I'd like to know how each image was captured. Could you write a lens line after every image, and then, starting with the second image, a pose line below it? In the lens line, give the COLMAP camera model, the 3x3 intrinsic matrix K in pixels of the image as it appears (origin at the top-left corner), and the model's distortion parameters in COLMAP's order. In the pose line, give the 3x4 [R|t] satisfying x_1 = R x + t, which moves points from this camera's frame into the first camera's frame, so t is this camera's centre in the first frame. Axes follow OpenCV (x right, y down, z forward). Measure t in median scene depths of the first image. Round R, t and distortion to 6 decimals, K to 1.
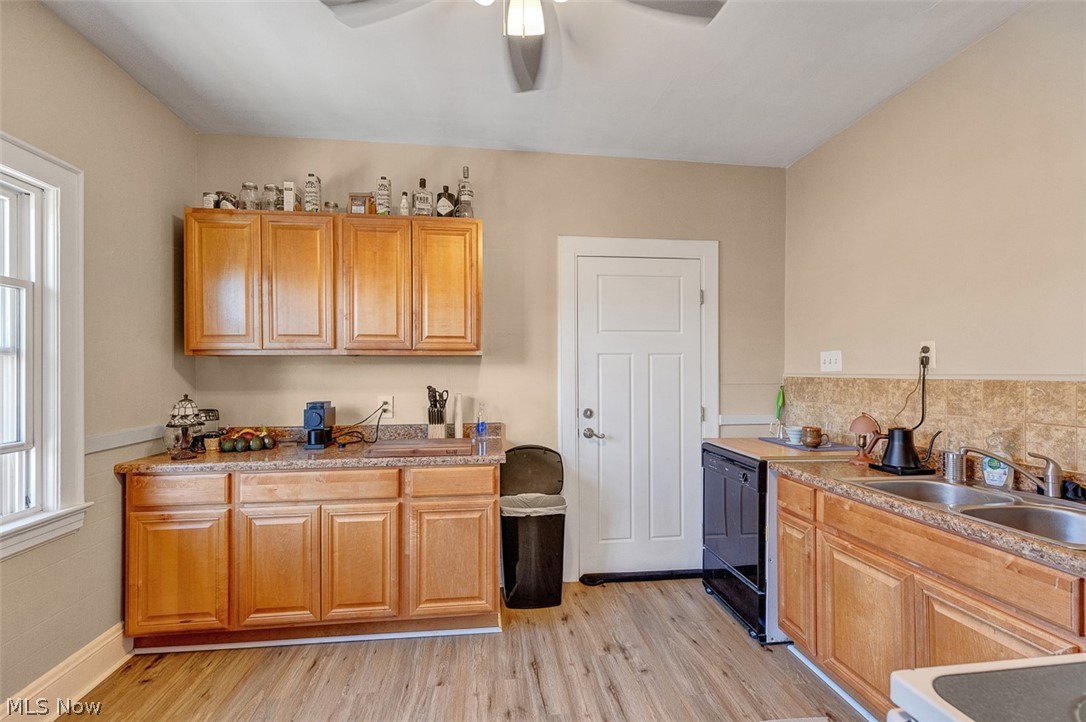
lens RADIAL K [[495.3, 0, 544.5], [0, 495.3, 370.4], [0, 0, 1]] dist [0.012711, -0.002342]
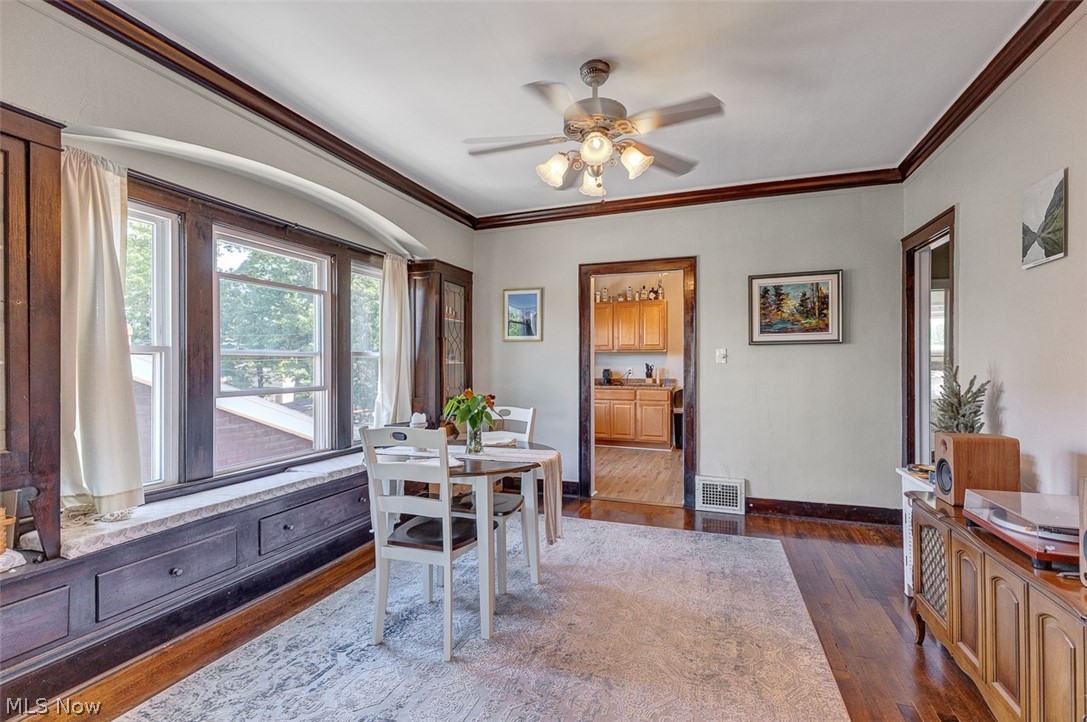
lens RADIAL K [[495.7, 0, 547.5], [0, 495.7, 363.6], [0, 0, 1]] dist [0.012711, -0.002342]
pose [[0.893429, 0.001953, -0.449201, 0.573340], [-0.003101, 0.999994, -0.001821, 0.045987], [0.449195, 0.003020, 0.893429, -1.889874]]
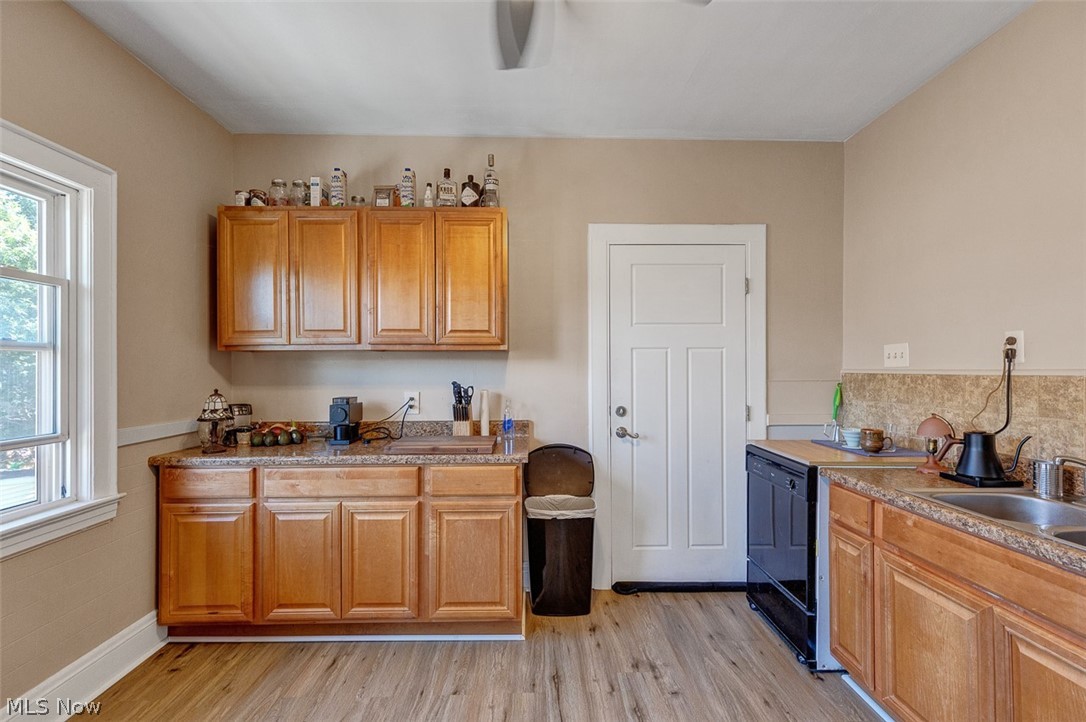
lens RADIAL K [[495.3, 0, 543.1], [0, 495.3, 368.4], [0, 0, 1]] dist [0.012711, -0.002342]
pose [[0.994636, 0.000378, -0.103440, 0.050263], [-0.000212, 0.999999, 0.001616, 0.004080], [0.103440, -0.001585, 0.994634, 0.059142]]
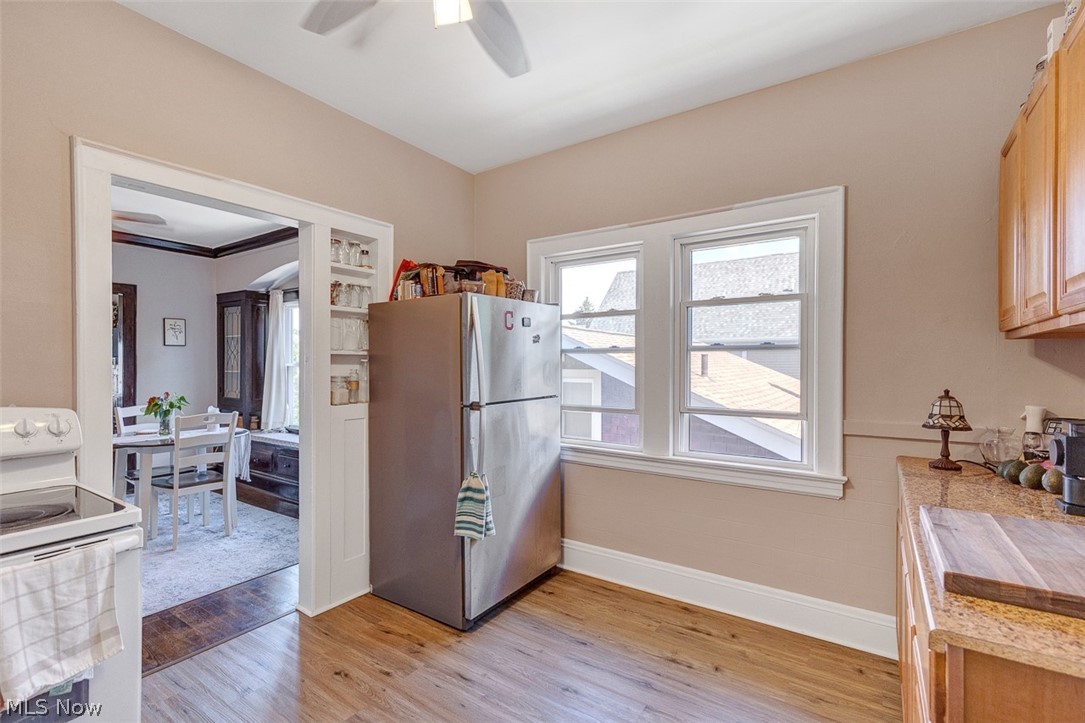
lens RADIAL K [[494.8, 0, 535.6], [0, 494.8, 365.8], [0, 0, 1]] dist [0.012711, -0.002342]
pose [[-0.664273, 0.006641, -0.747461, 0.337100], [0.001822, 0.999972, 0.007265, 0.001659], [0.747488, 0.003464, -0.664266, 1.052932]]
